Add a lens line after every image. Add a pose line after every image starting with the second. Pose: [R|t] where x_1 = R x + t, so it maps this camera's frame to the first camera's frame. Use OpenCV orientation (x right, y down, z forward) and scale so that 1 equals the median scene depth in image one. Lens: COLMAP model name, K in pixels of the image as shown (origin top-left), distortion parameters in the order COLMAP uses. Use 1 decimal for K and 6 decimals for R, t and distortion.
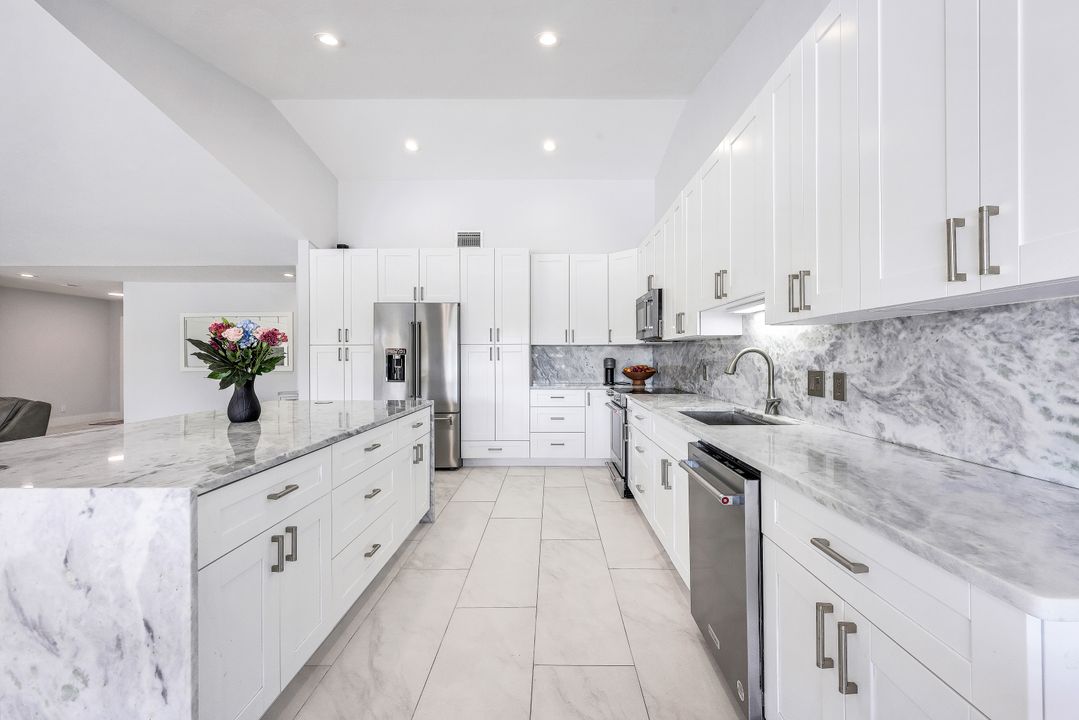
lens RADIAL K [[440.1, 0, 547.9], [0, 440.1, 358.5], [0, 0, 1]] dist [0.000714, 0.000042]
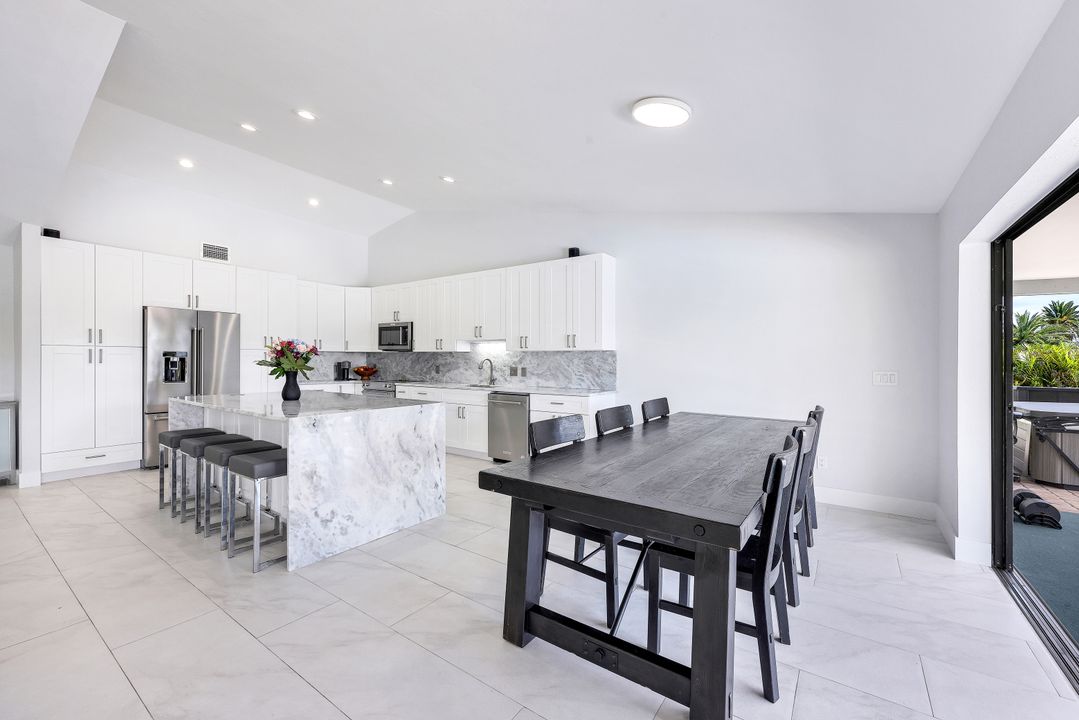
lens RADIAL K [[439.5, 0, 539.4], [0, 439.5, 362.6], [0, 0, 1]] dist [-0.000532, 0.000594]
pose [[0.574384, 0.001030, 0.818585, -1.931281], [-0.005819, 0.999979, 0.002826, -0.011664], [-0.818565, -0.006386, 0.574378, -0.915644]]
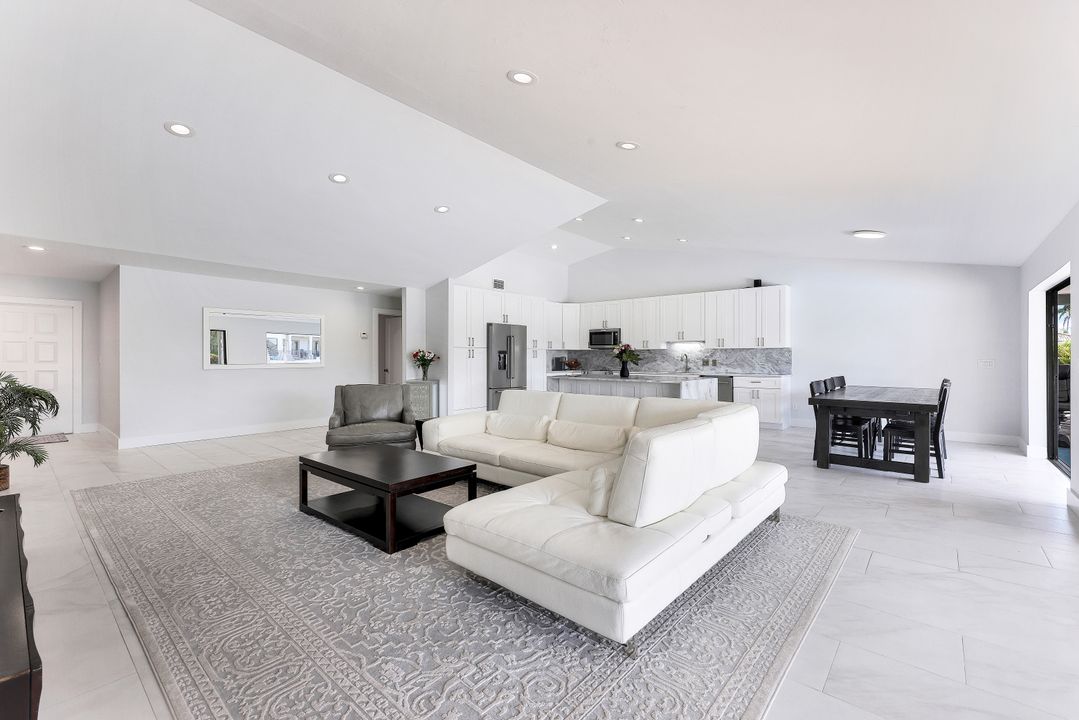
lens RADIAL K [[461.4, 0, 539.5], [0, 461.4, 360.0], [0, 0, 1]] dist [0.000990, 0.000278]
pose [[0.650451, -0.002772, 0.759543, -4.392806], [-0.000481, 0.999992, 0.004061, 0.017434], [-0.759548, -0.003007, 0.650444, -0.752861]]
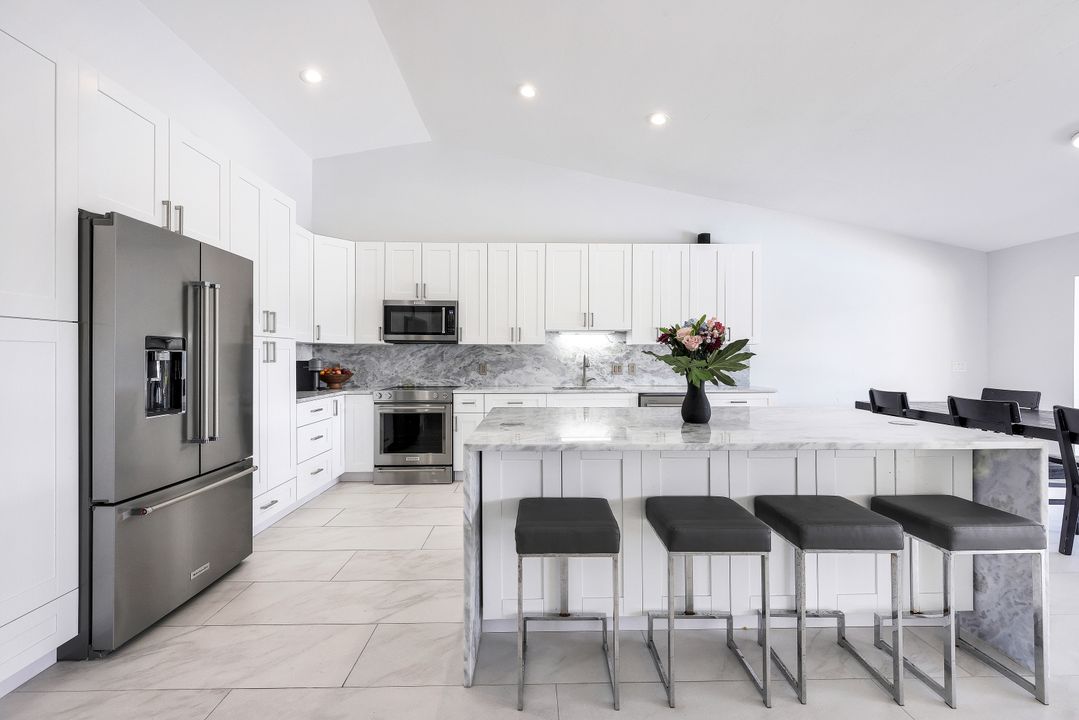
lens RADIAL K [[451.0, 0, 542.2], [0, 451.0, 359.1], [0, 0, 1]] dist [0.000834, 0.000106]
pose [[-0.033842, -0.000974, 0.999427, -2.163465], [0.002780, 0.999996, 0.001069, -0.001043], [-0.999423, 0.002814, -0.033839, 1.768254]]
